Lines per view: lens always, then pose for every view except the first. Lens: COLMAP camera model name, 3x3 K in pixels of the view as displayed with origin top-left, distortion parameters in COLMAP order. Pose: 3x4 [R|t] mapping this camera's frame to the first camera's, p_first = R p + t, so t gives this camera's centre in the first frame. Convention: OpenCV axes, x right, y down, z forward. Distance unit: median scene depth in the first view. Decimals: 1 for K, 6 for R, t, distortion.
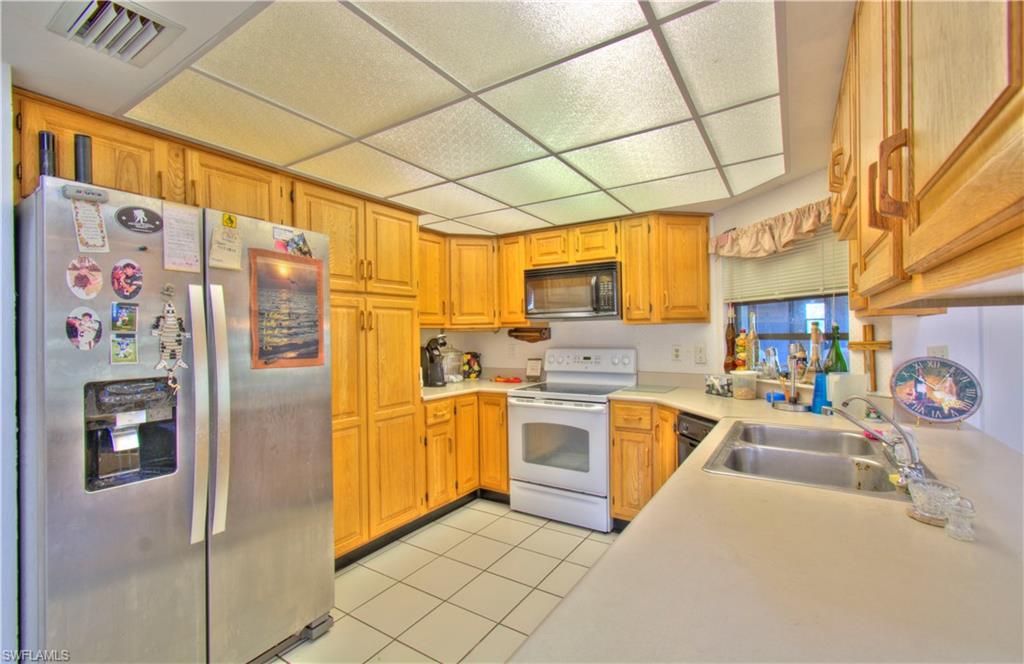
lens RADIAL K [[440.8, 0, 515.7], [0, 440.8, 336.4], [0, 0, 1]] dist [-0.002158, 0.001664]
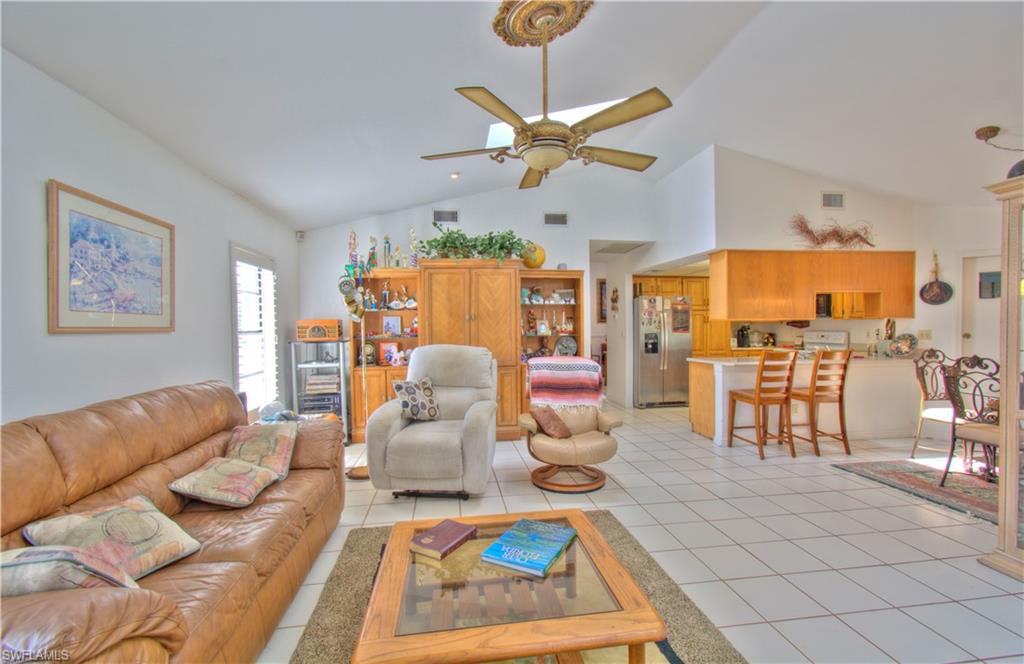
lens RADIAL K [[440.8, 0, 509.7], [0, 440.8, 332.5], [0, 0, 1]] dist [-0.002158, 0.001664]
pose [[0.659107, 0.017868, -0.751837, 0.863734], [-0.003580, 0.999781, 0.020622, -0.003831], [0.752040, -0.010901, 0.659027, -1.649595]]
